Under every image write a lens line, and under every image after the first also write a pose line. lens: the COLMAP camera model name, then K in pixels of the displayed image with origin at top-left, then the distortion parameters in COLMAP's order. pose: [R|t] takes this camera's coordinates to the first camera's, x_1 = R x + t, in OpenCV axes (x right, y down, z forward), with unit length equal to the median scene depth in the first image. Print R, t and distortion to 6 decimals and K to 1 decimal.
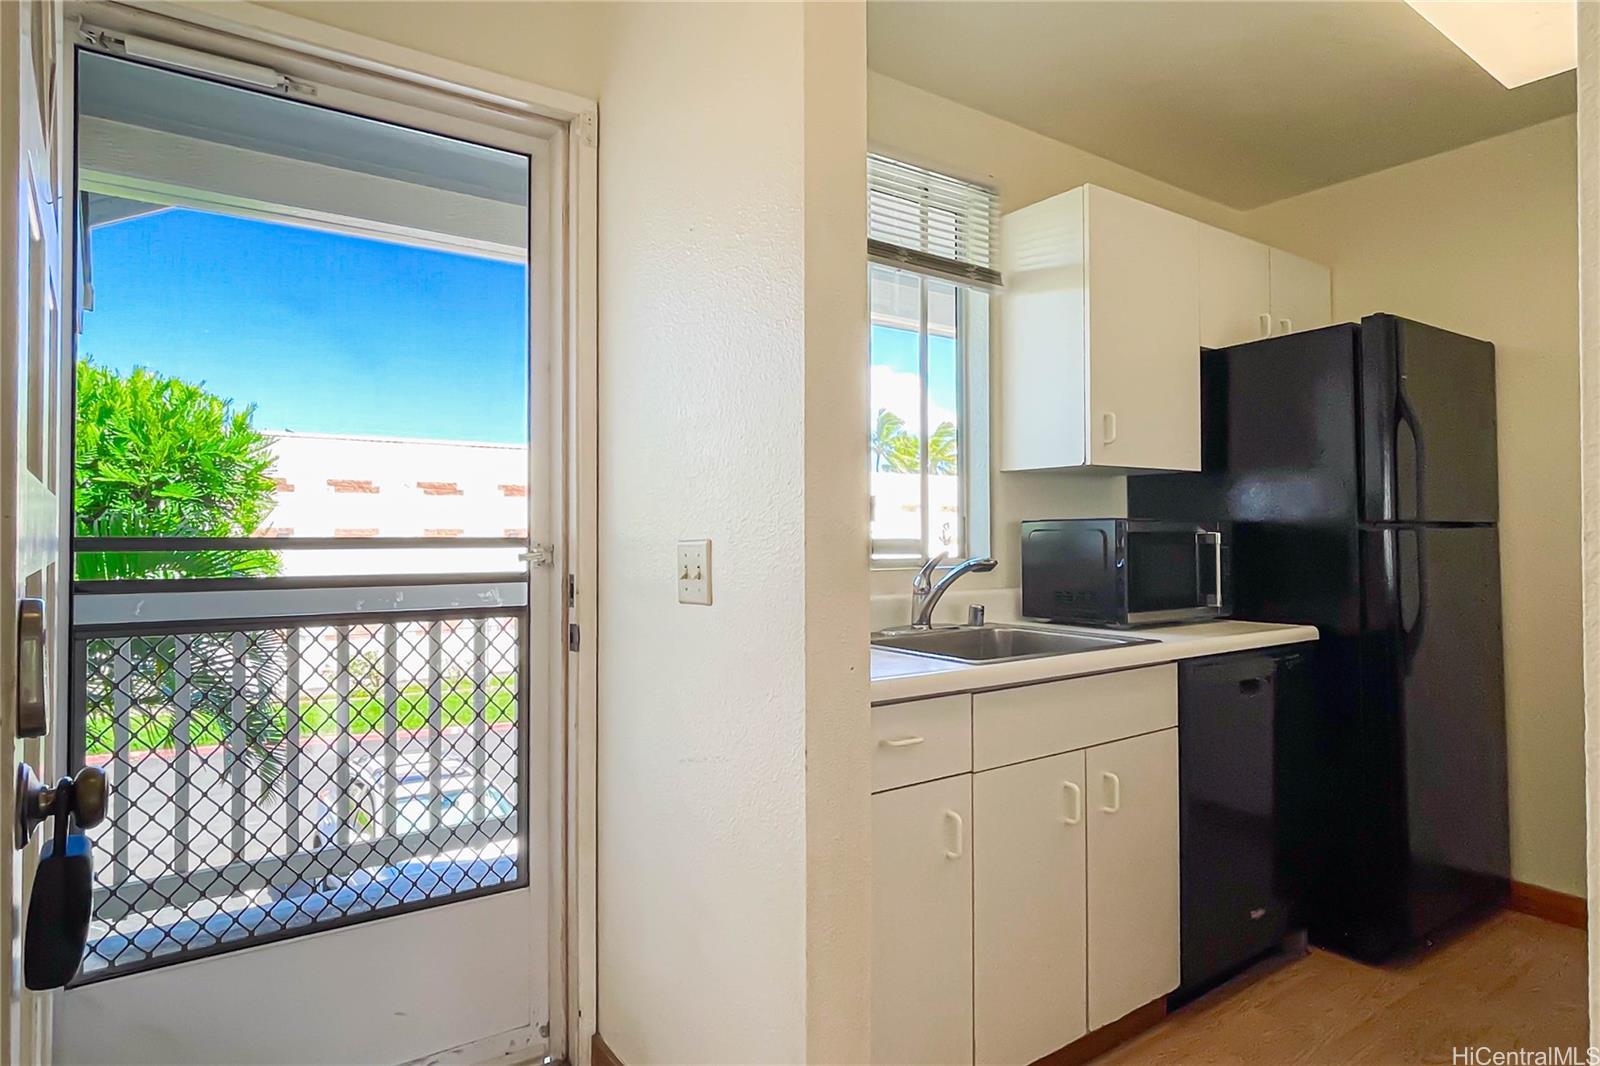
lens RADIAL K [[940.0, 0, 800.0], [0, 940.0, 533.0], [0, 0, 1]] dist [-0.001837, 0.000242]
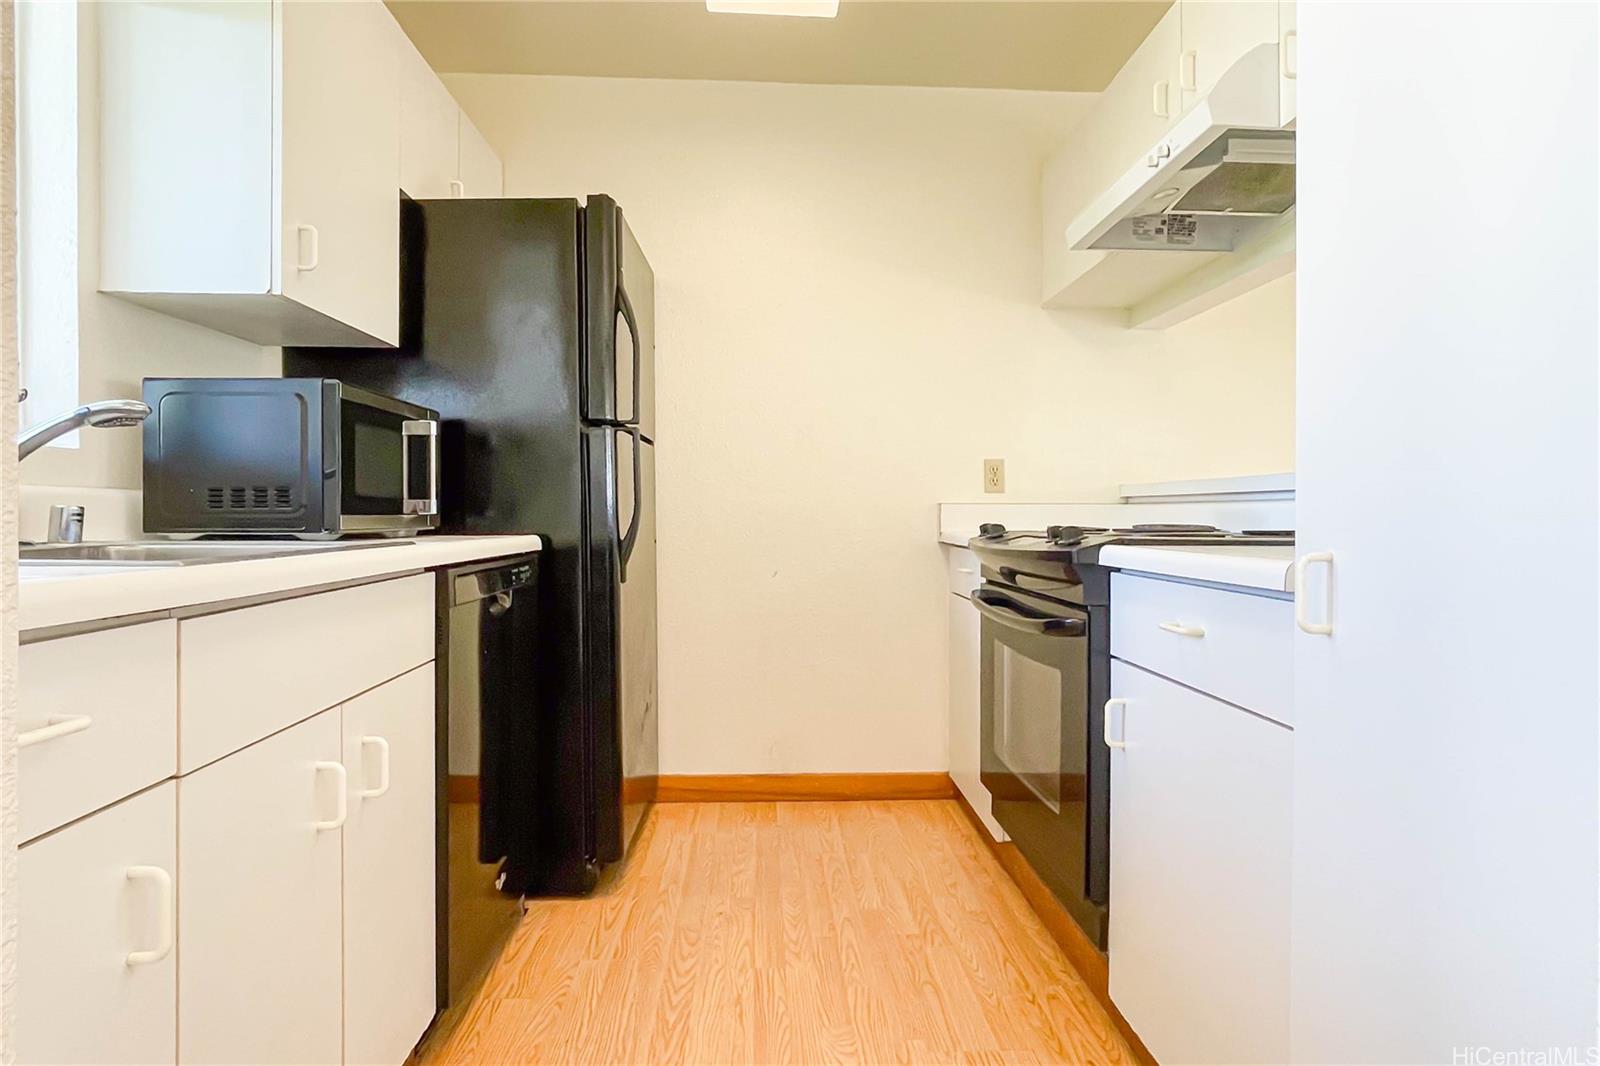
lens RADIAL K [[907.2, 0, 803.4], [0, 907.2, 519.5], [0, 0, 1]] dist [-0.001477, -0.000426]
pose [[0.550673, 0.000412, 0.834721, -0.025188], [-0.004652, 0.999986, 0.002576, 0.081321], [-0.834708, -0.005302, 0.550667, 0.323574]]
